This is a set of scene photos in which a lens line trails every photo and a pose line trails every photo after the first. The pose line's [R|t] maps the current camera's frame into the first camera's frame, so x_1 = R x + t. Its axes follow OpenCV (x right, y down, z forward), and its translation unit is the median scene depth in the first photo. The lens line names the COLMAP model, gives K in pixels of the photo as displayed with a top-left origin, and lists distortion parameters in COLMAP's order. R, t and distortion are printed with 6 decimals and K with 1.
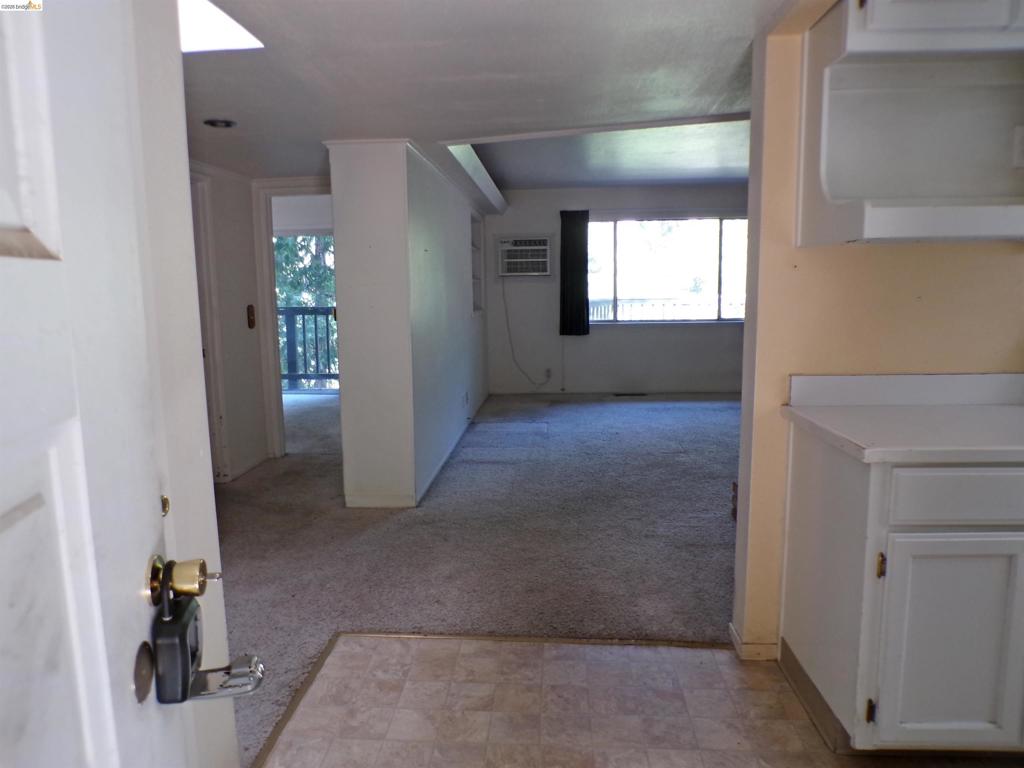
lens RADIAL K [[690.5, 0, 509.0], [0, 690.5, 386.0], [0, 0, 1]] dist [-0.037735, 0.006561]
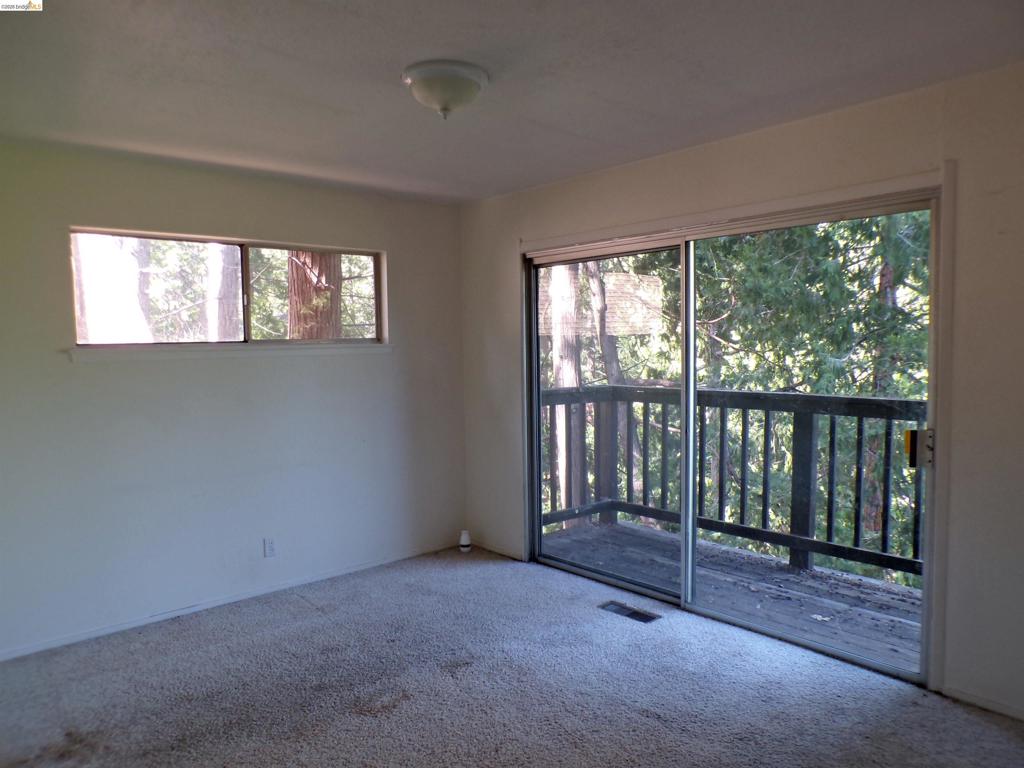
lens RADIAL K [[690.5, 0, 509.0], [0, 690.5, 386.0], [0, 0, 1]] dist [-0.037735, 0.006561]
pose [[0.716040, 0.051659, -0.696146, -0.094686], [-0.093767, 0.995338, -0.022586, -0.064003], [0.691733, 0.081448, 0.717545, 0.362916]]
